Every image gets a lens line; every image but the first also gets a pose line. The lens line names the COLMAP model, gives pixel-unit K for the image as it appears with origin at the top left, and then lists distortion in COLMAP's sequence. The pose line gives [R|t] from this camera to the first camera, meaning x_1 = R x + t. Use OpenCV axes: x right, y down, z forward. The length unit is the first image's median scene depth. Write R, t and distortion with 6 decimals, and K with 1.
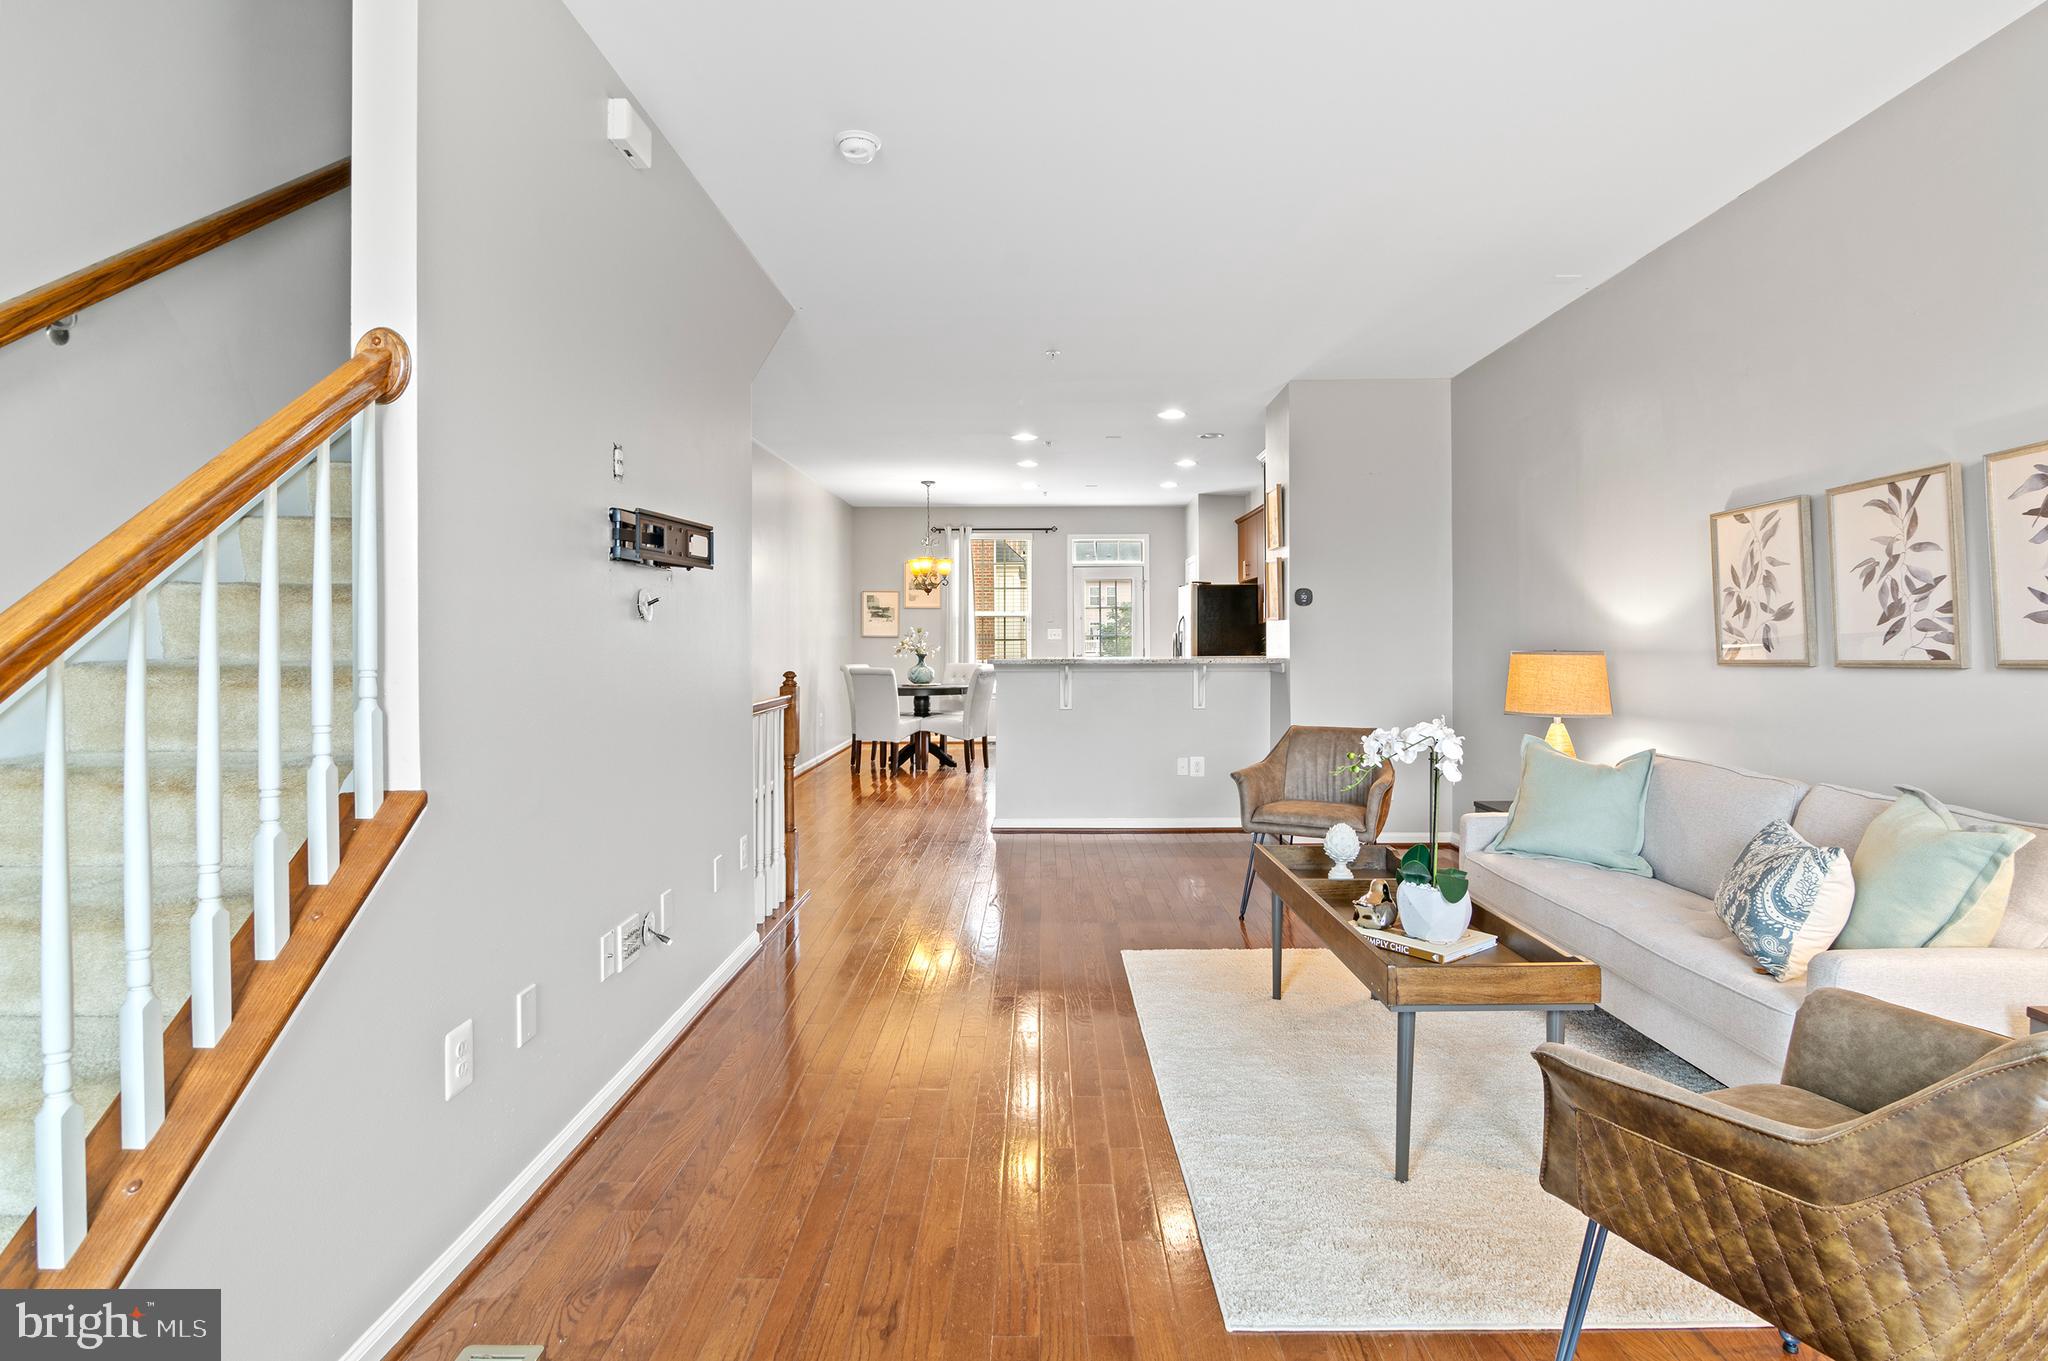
lens RADIAL K [[1015.3, 0, 1044.7], [0, 1015.3, 638.0], [0, 0, 1]] dist [-0.010844, -0.000524]
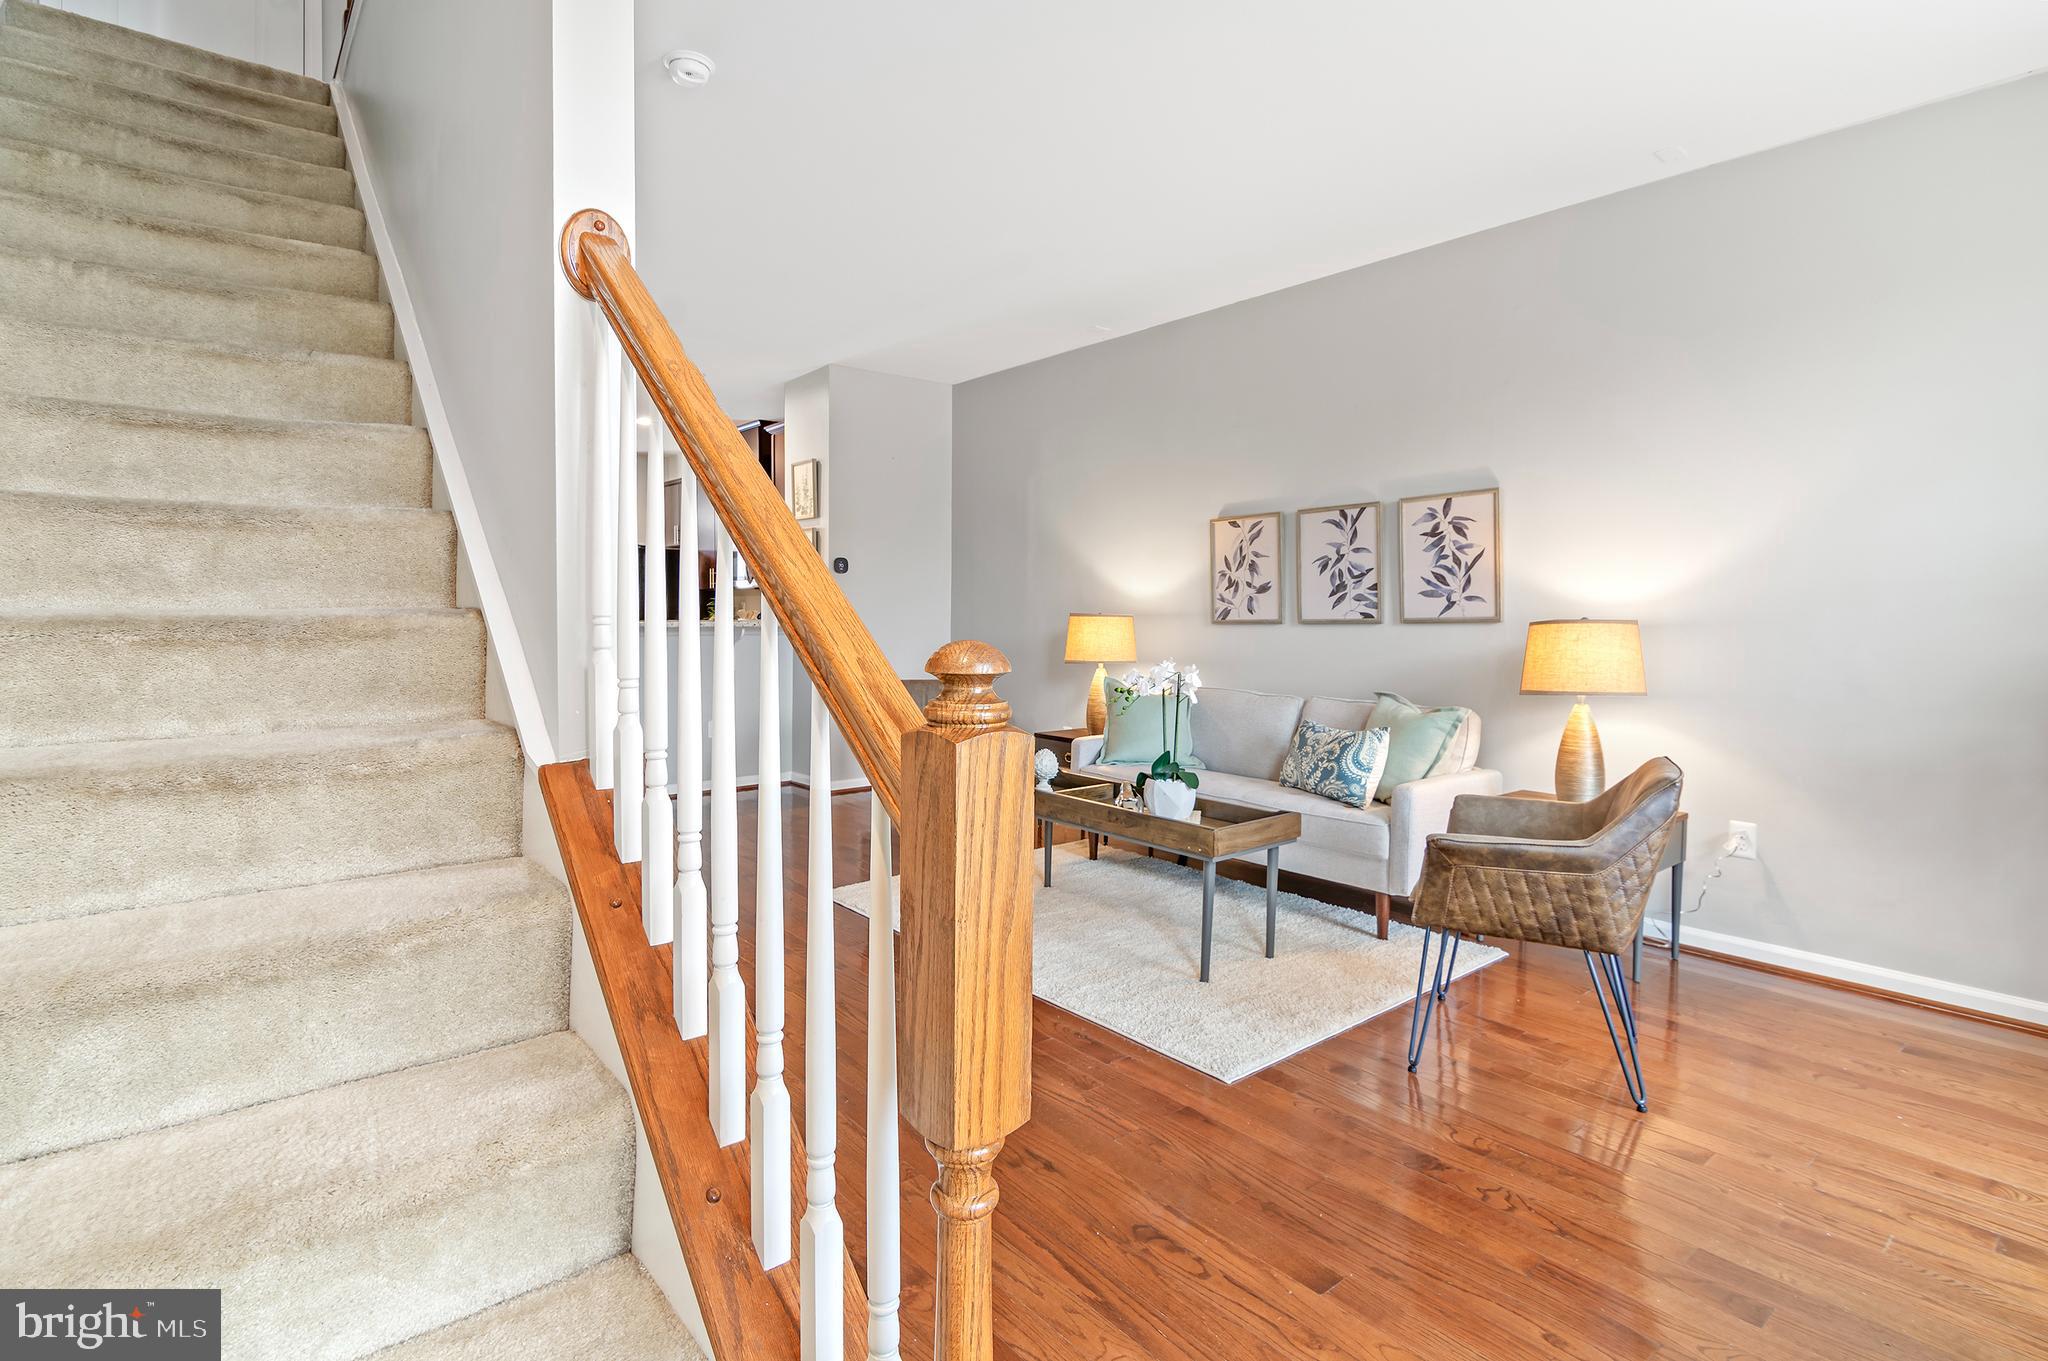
lens RADIAL K [[1005.8, 0, 1027.3], [0, 1005.8, 645.5], [0, 0, 1]] dist [-0.004753, -0.000119]
pose [[0.766108, -0.013849, 0.642562, -0.604293], [-0.009821, 0.999399, 0.033250, 0.016235], [-0.642636, -0.031784, 0.765512, 0.076325]]
